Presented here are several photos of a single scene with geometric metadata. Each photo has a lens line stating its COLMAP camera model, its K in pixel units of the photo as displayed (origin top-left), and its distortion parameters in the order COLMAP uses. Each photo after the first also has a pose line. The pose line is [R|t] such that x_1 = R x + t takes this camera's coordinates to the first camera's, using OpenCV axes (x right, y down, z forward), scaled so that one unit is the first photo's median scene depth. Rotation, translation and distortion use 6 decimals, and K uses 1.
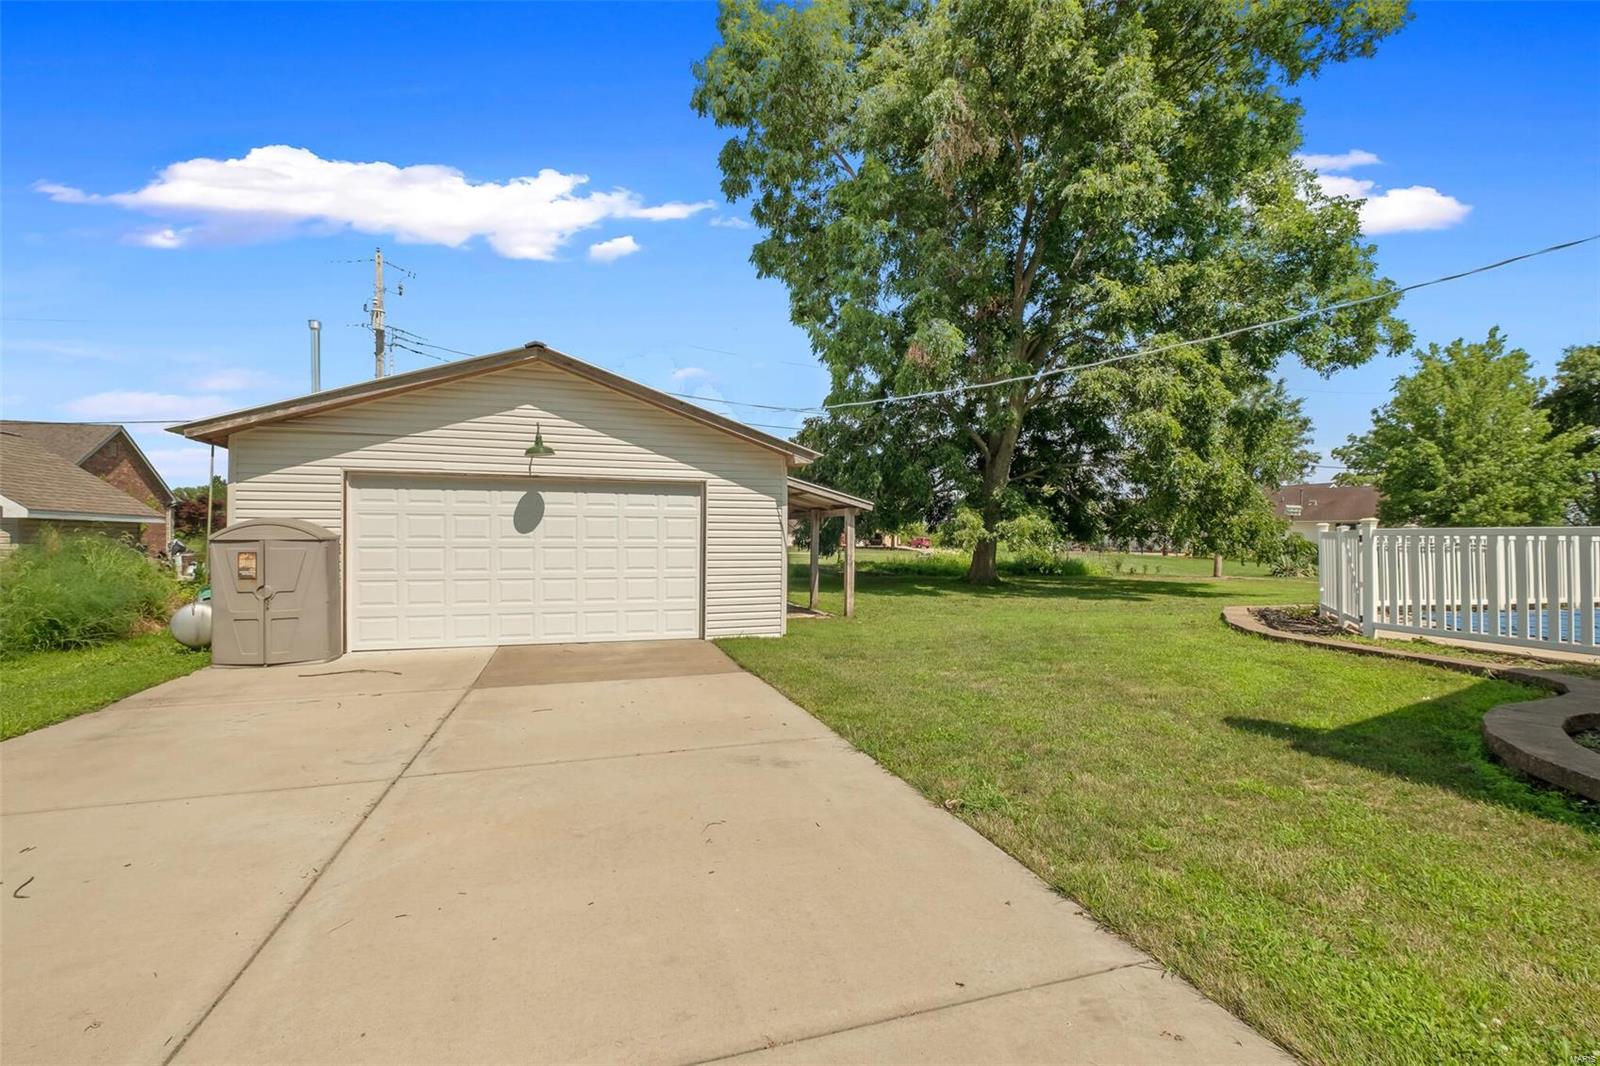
lens RADIAL K [[712.7, 0, 776.4], [0, 712.7, 533.5], [0, 0, 1]] dist [-0.002324, -0.000921]
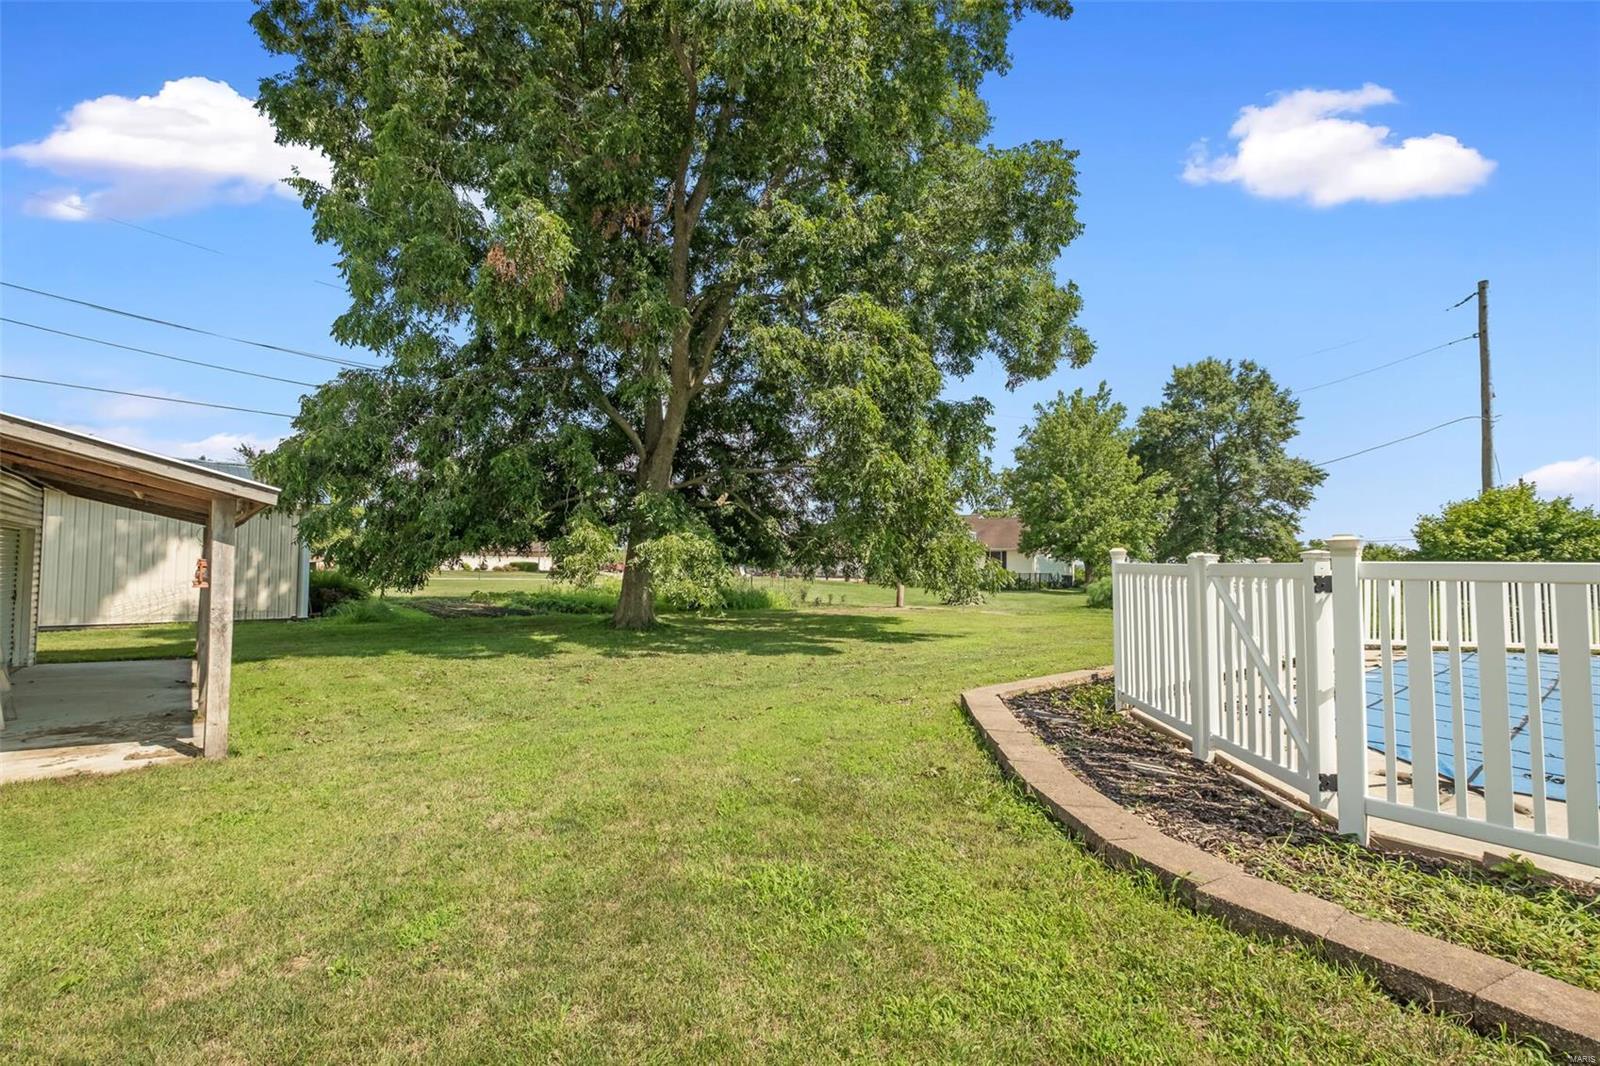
lens RADIAL K [[712.7, 0, 776.4], [0, 712.7, 533.5], [0, 0, 1]] dist [-0.002324, -0.000921]
pose [[0.918980, 0.021948, 0.393694, 0.142949], [-0.008969, 0.999355, -0.034777, -0.001501], [-0.394203, 0.028429, 0.918584, 0.286150]]
